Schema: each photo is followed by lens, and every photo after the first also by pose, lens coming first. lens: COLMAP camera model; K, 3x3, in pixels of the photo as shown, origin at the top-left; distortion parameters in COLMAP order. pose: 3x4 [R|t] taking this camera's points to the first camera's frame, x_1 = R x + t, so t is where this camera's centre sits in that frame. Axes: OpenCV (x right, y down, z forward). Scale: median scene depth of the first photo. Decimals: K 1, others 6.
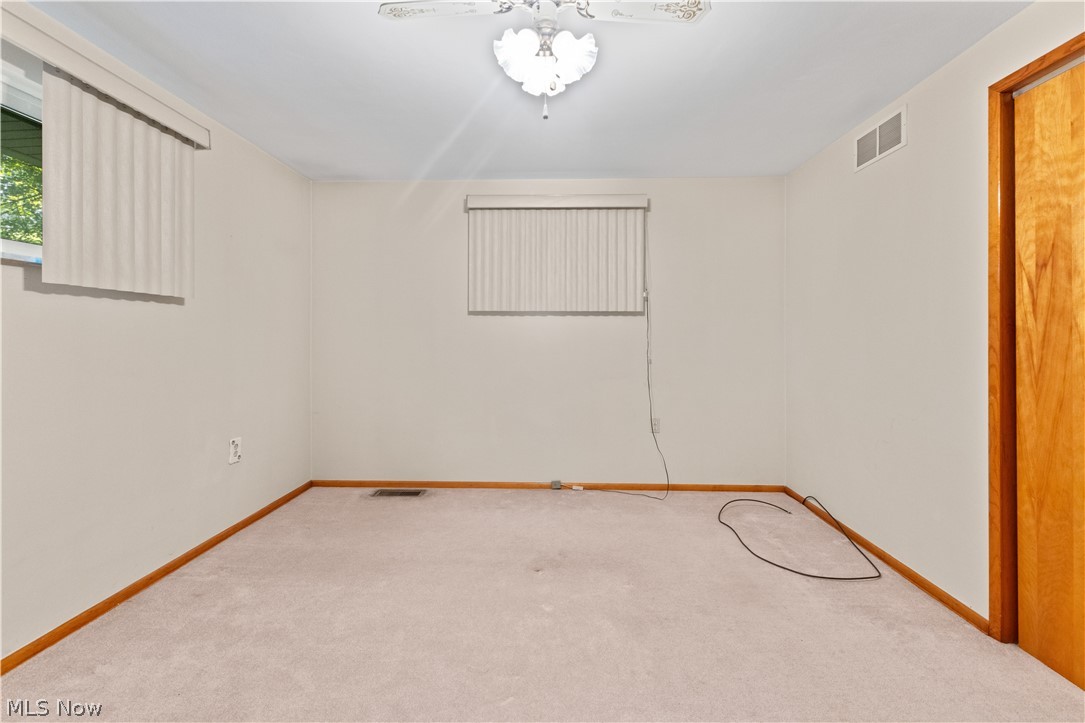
lens RADIAL K [[457.7, 0, 538.9], [0, 457.7, 338.4], [0, 0, 1]] dist [0.003775, -0.000506]
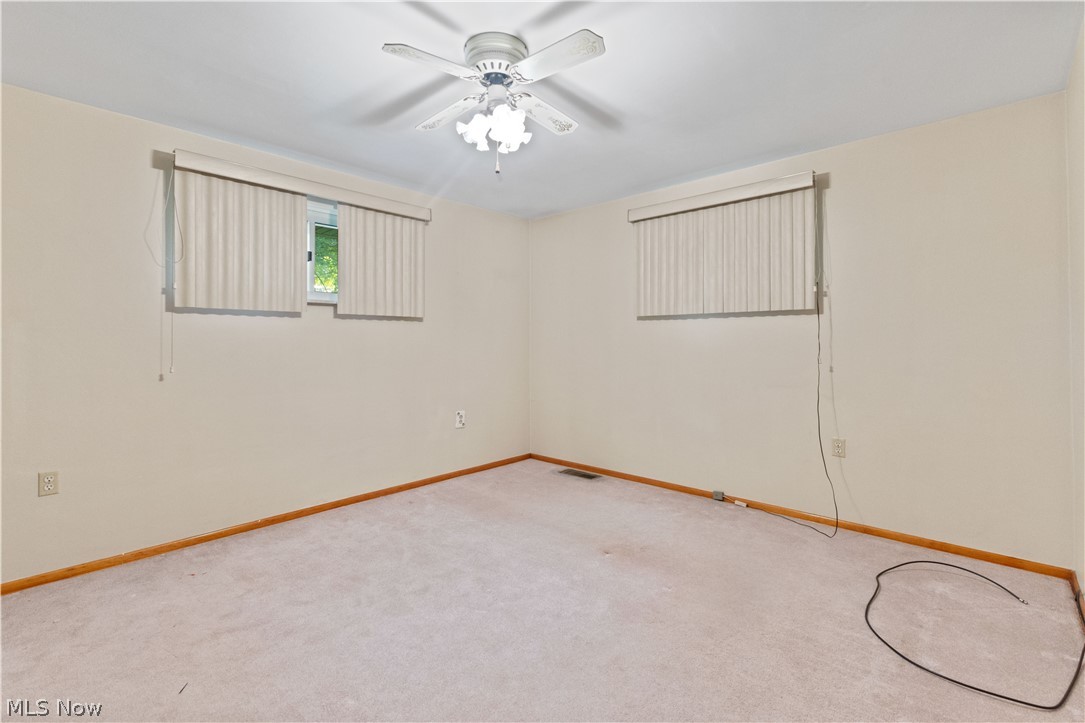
lens RADIAL K [[457.7, 0, 538.9], [0, 457.7, 338.4], [0, 0, 1]] dist [0.003775, -0.000506]
pose [[0.767916, -0.010312, -0.640467, 0.414896], [0.003966, 0.999928, -0.011344, 0.003075], [0.640538, 0.006171, 0.767902, 0.033553]]
